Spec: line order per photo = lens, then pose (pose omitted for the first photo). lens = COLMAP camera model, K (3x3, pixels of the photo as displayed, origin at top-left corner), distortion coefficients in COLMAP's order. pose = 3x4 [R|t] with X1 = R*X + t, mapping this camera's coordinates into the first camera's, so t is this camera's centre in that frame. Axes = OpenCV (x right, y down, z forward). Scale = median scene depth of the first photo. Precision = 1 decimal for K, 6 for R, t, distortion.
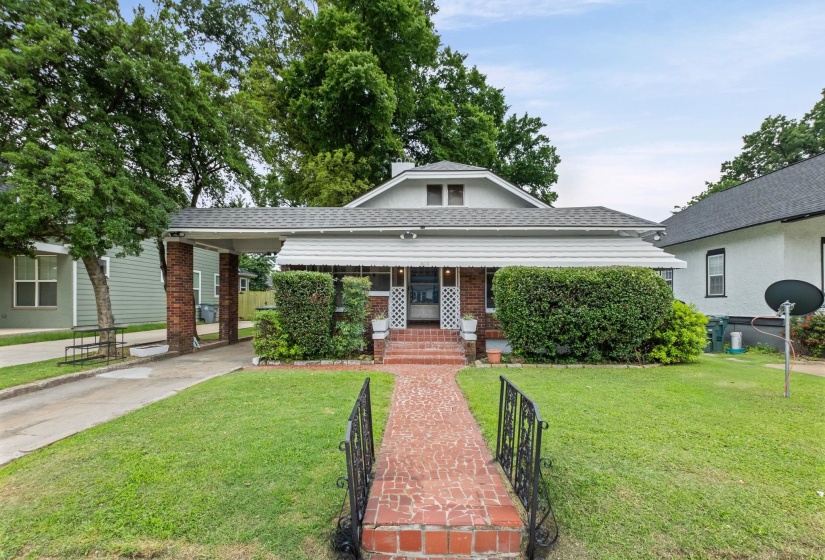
lens RADIAL K [[389.6, 0, 430.2], [0, 389.6, 293.6], [0, 0, 1]] dist [0.000712, -0.005722]
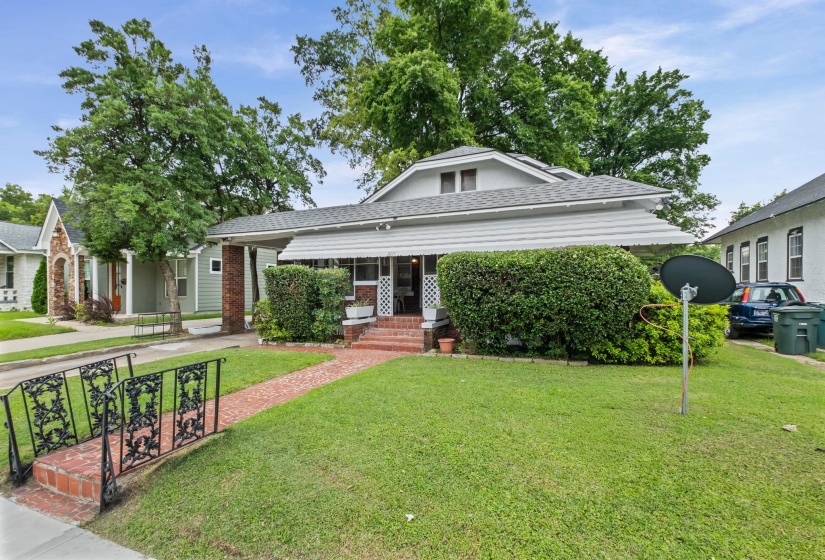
lens RADIAL K [[386.7, 0, 425.3], [0, 386.7, 283.1], [0, 0, 1]] dist [-0.002167, -0.001612]
pose [[0.925270, -0.018672, -0.378849, 0.410479], [0.019998, 0.999800, -0.000434, 0.003894], [0.378781, -0.007175, 0.925458, 0.075877]]
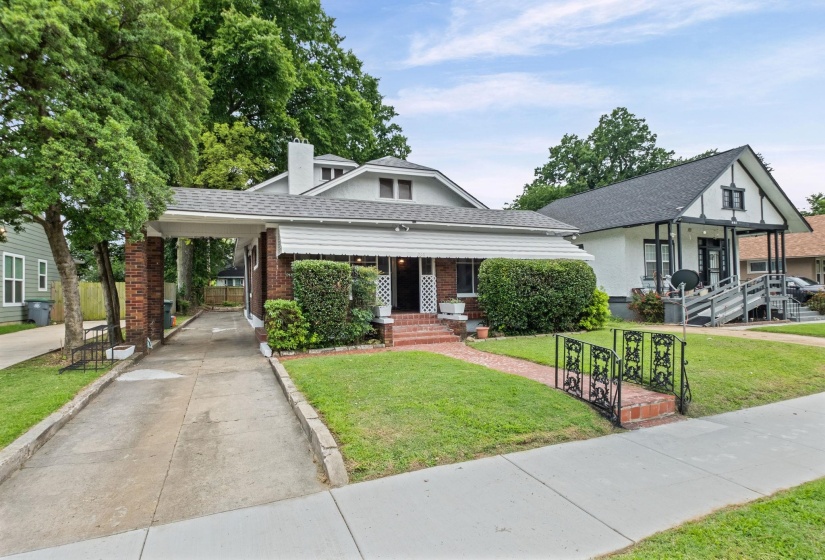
lens RADIAL K [[424.4, 0, 431.8], [0, 424.4, 270.7], [0, 0, 1]] dist [-0.001409, -0.000108]
pose [[0.906376, -0.000615, 0.422472, -0.452761], [0.012384, 0.999608, -0.025115, 0.000927], [-0.422291, 0.027996, 0.906028, -0.107889]]
